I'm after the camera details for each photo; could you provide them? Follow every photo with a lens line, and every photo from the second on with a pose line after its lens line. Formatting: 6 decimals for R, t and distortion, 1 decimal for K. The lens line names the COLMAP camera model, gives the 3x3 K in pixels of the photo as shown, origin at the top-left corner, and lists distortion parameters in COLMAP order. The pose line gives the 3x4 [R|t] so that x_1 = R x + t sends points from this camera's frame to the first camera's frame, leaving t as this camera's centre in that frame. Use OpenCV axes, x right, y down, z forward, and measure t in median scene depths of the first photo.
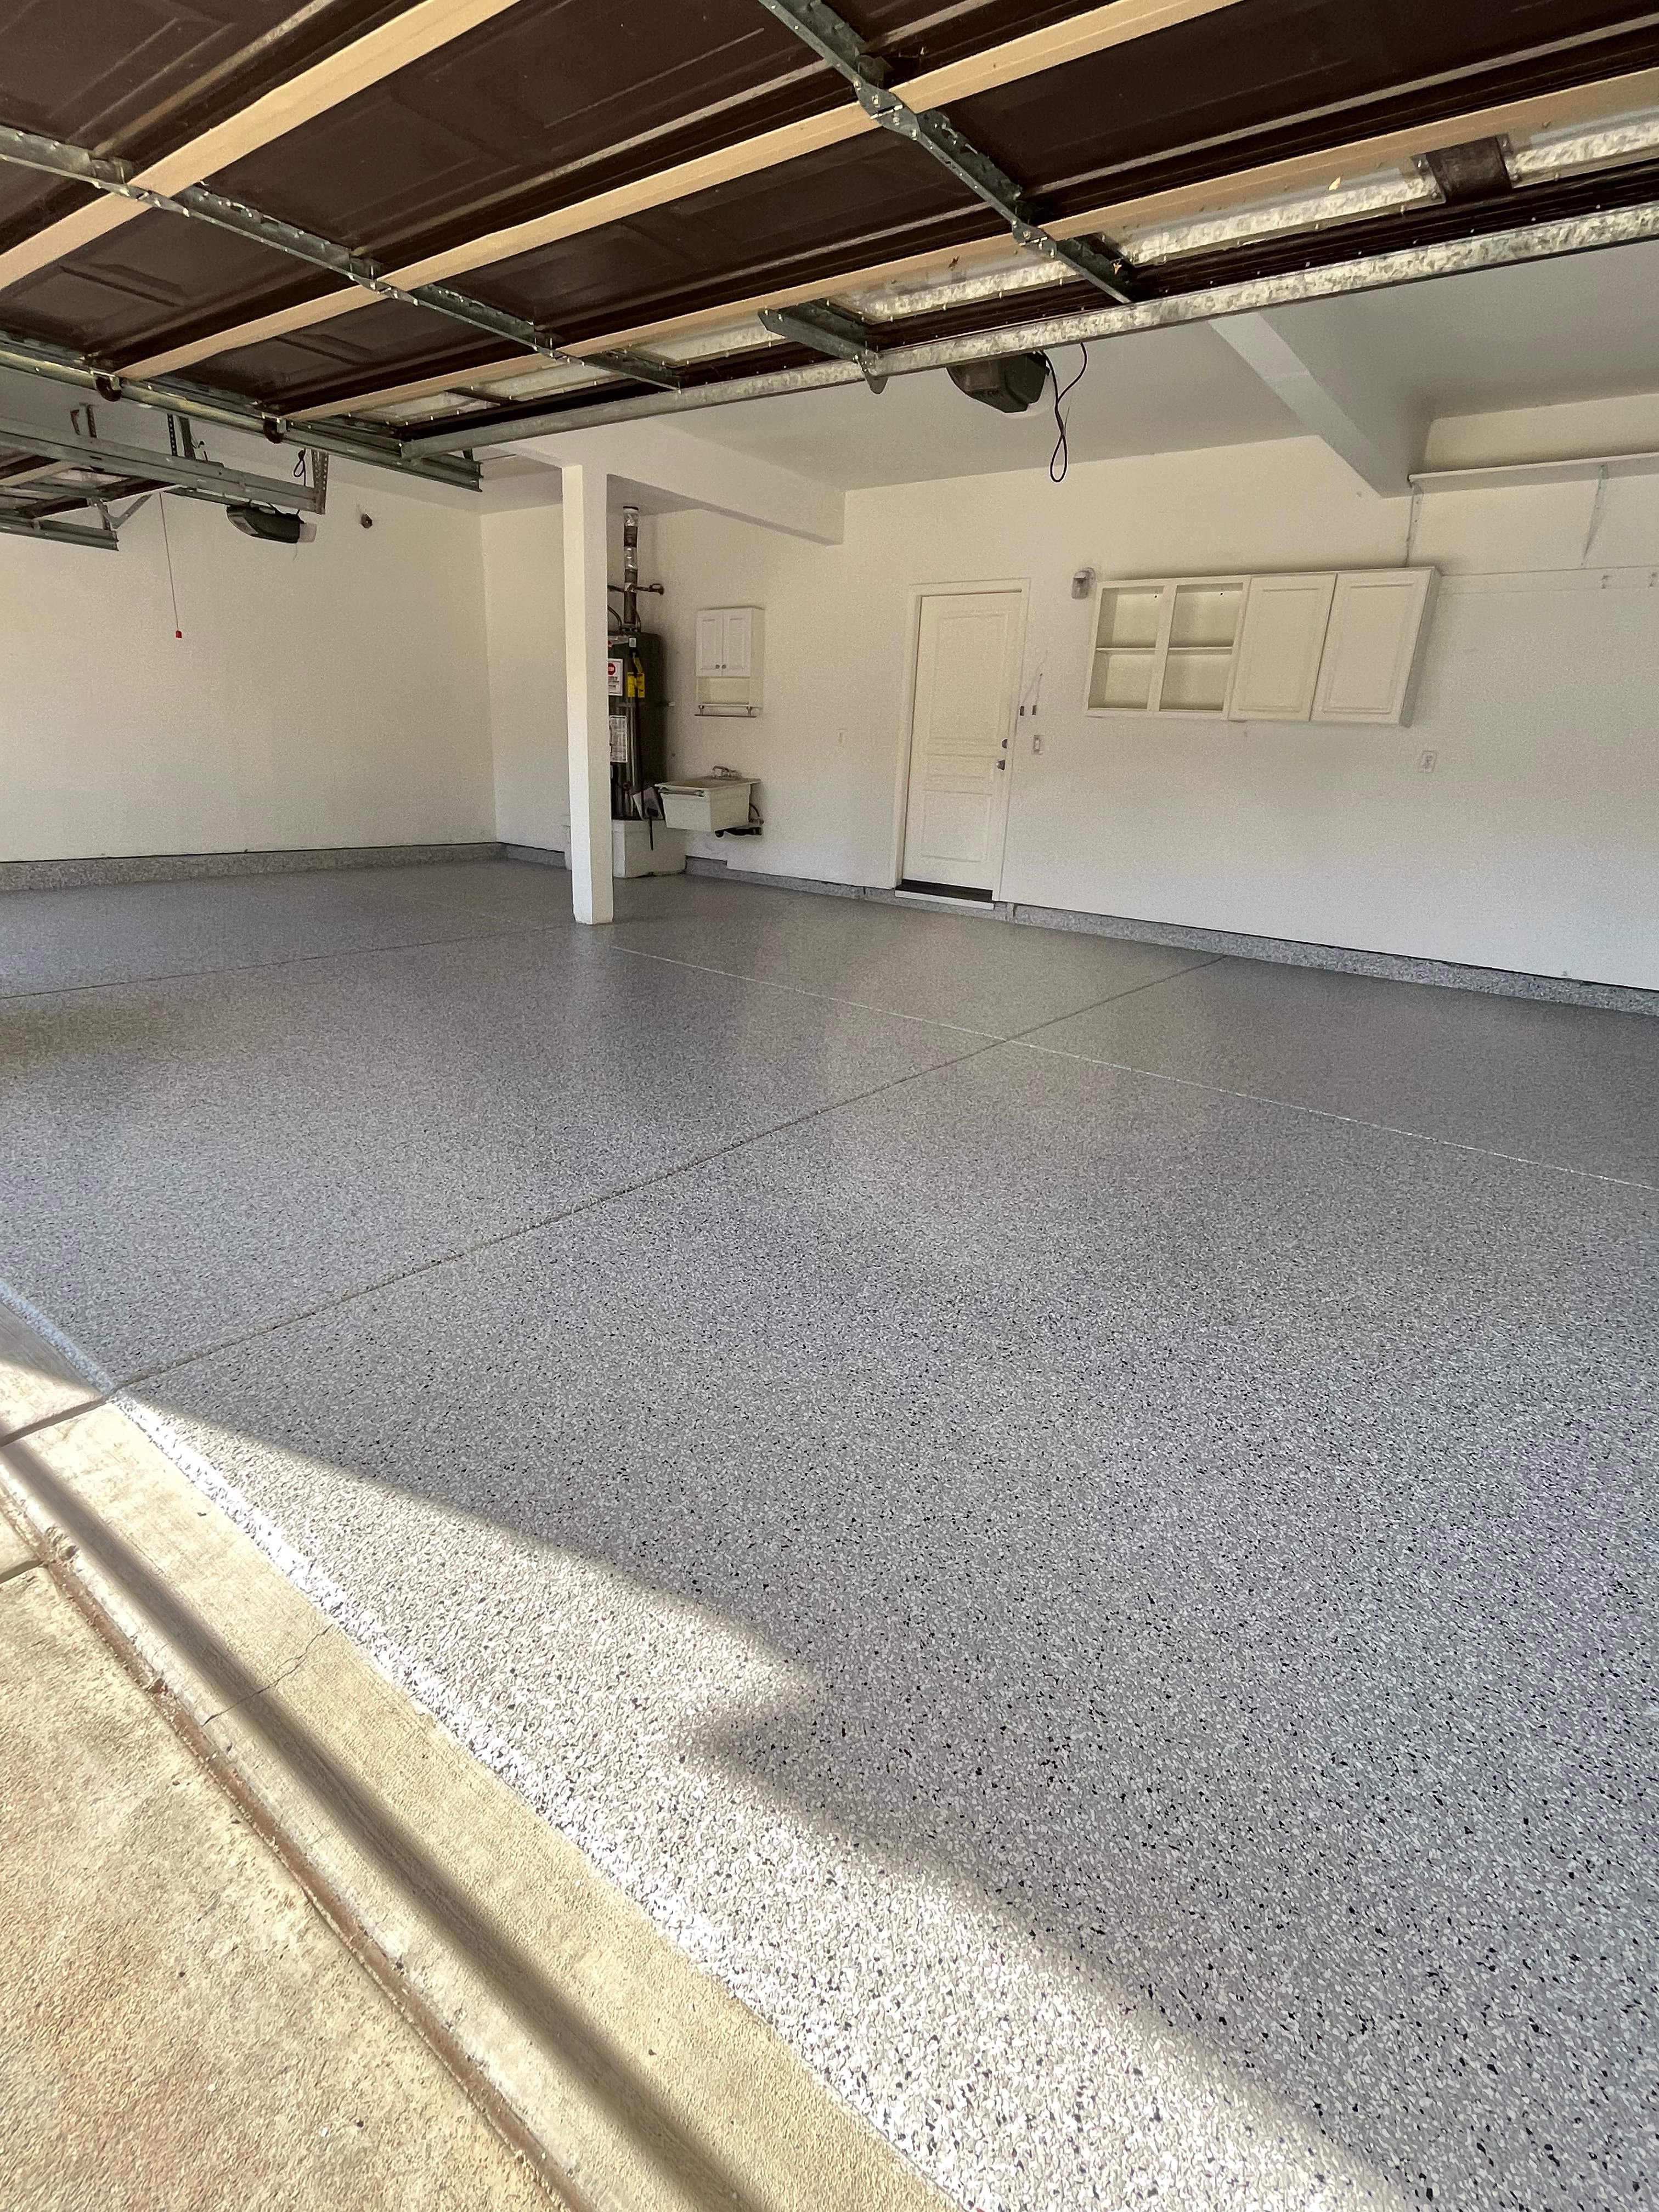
lens RADIAL K [[1057.5, 0, 831.7], [0, 1057.5, 1103.7], [0, 0, 1]] dist [-0.003151, 0.000465]
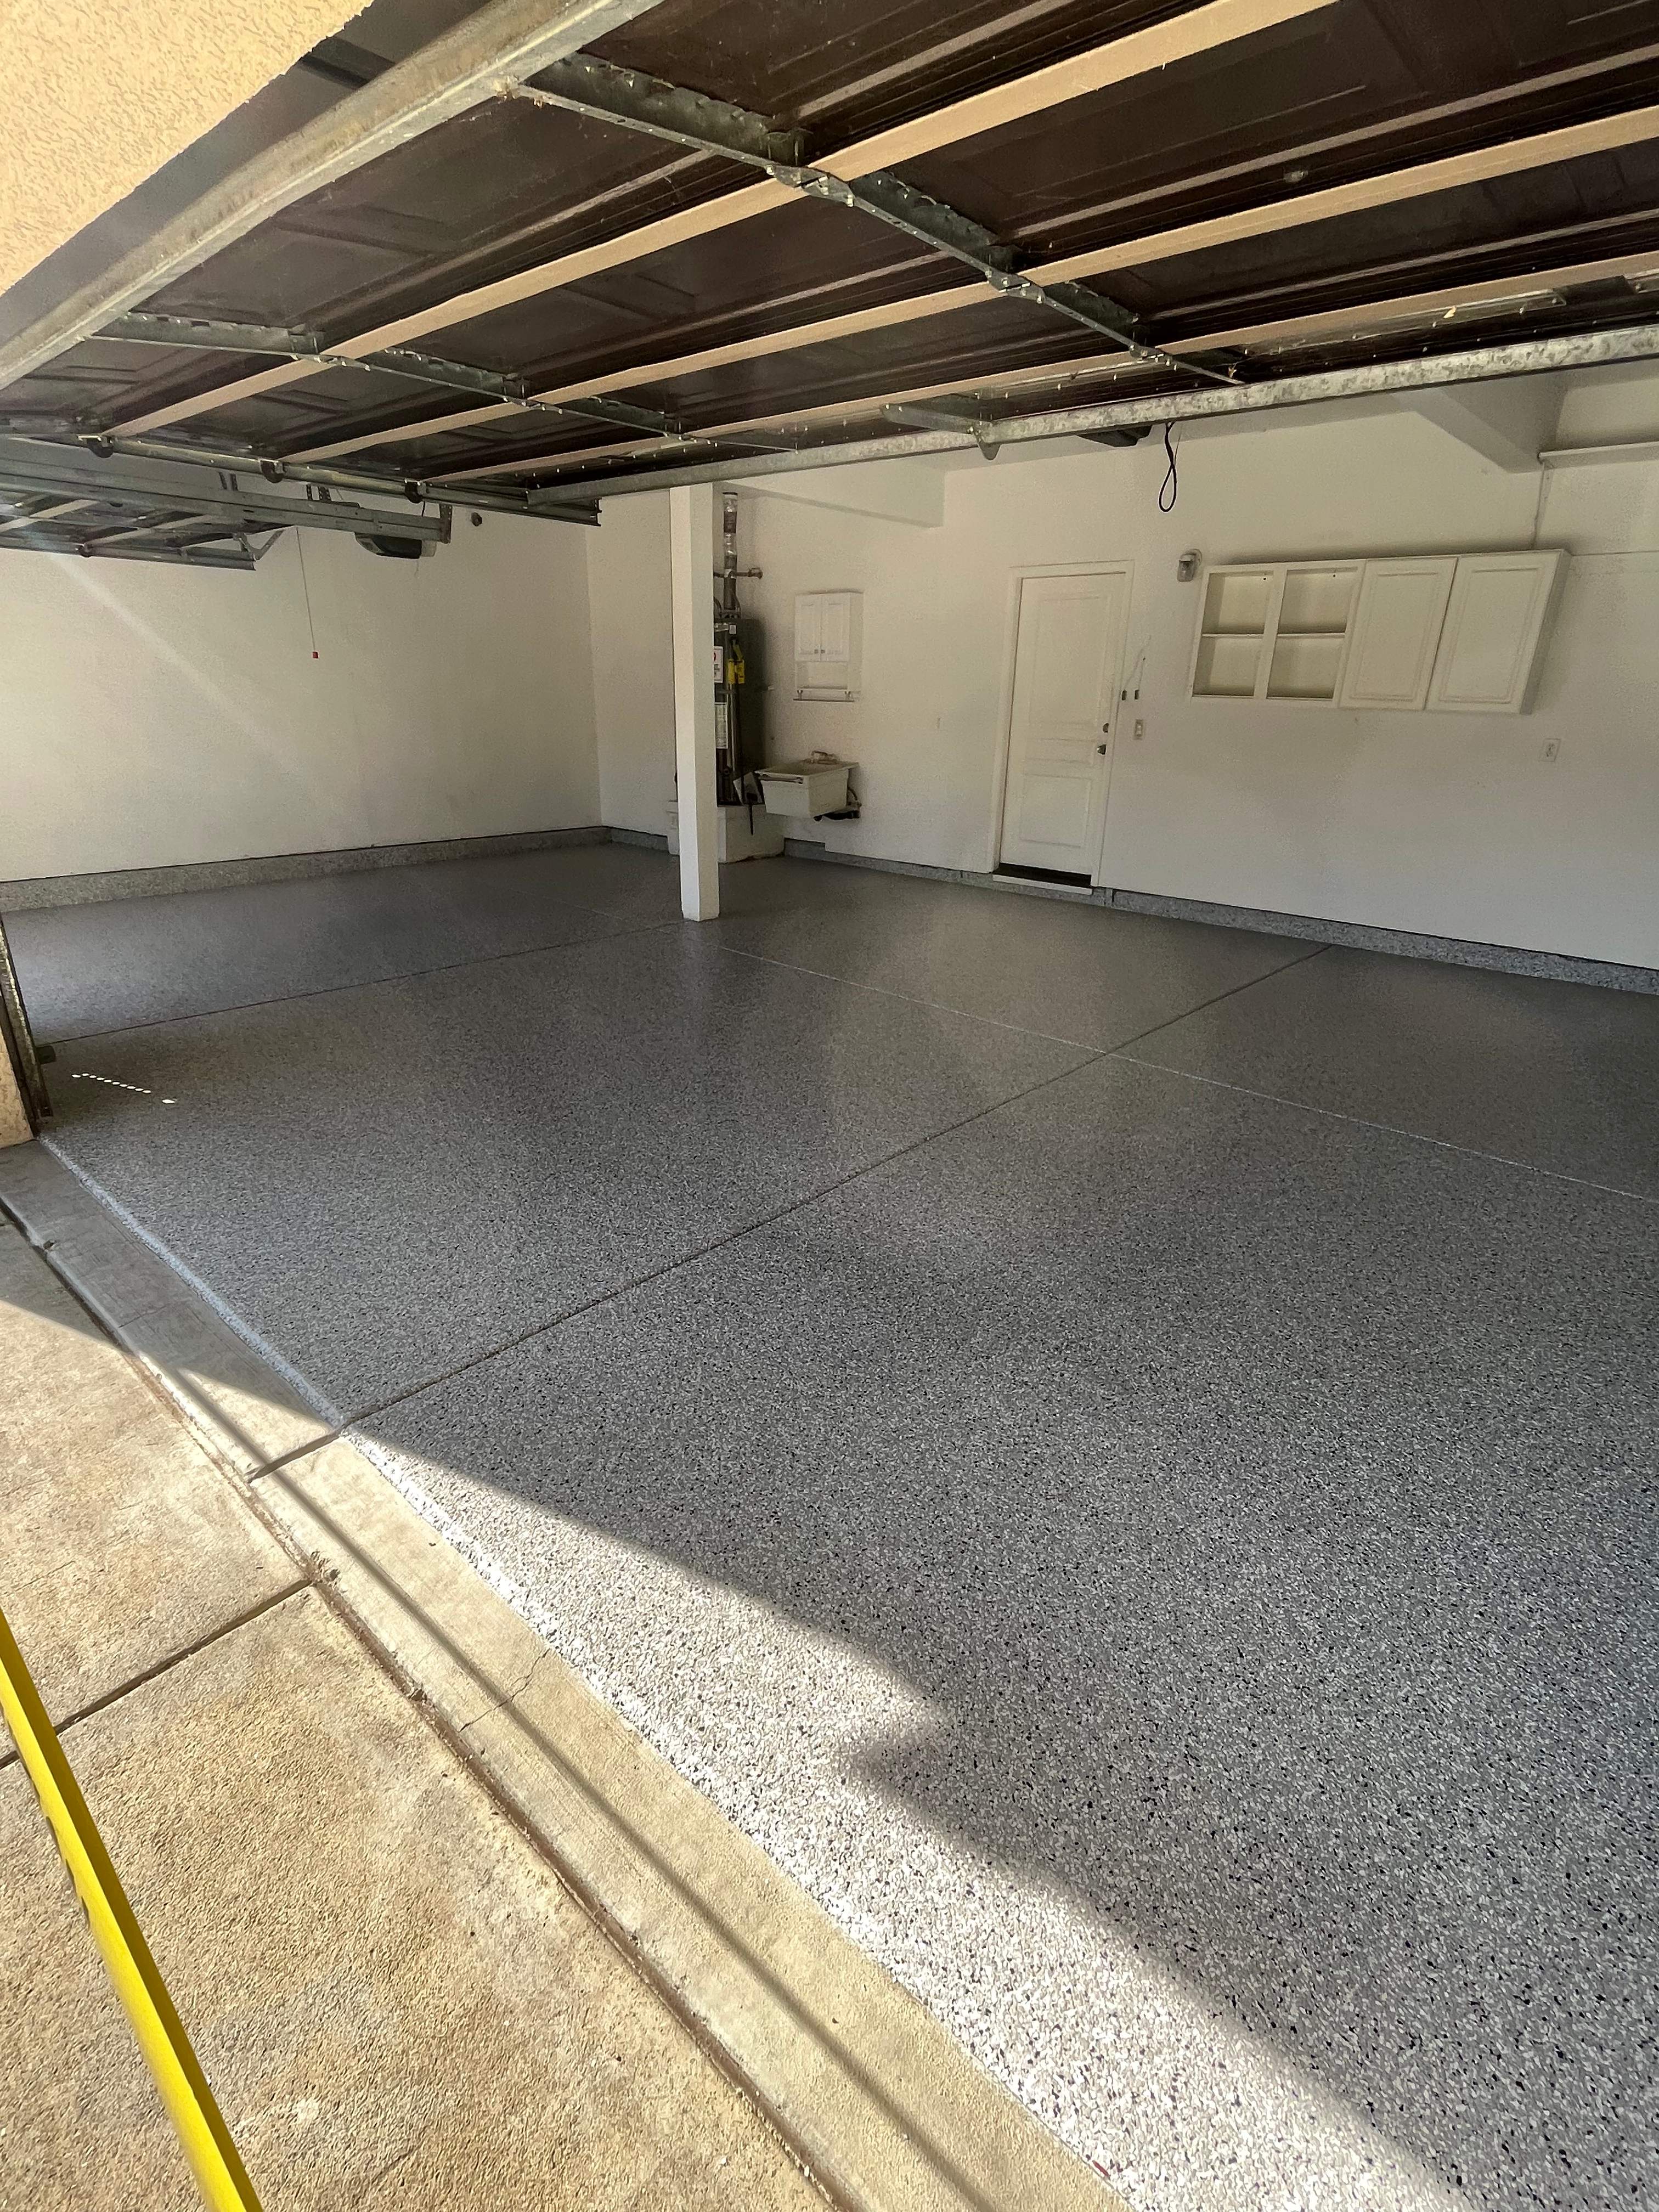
lens RADIAL K [[1057.5, 0, 830.9], [0, 1057.5, 1107.0], [0, 0, 1]] dist [-0.003151, 0.000465]
pose [[0.996511, 0.003171, -0.083400, -0.035508], [0.001307, 0.998563, 0.053577, -0.140745], [0.083450, -0.053500, 0.995075, -0.110318]]
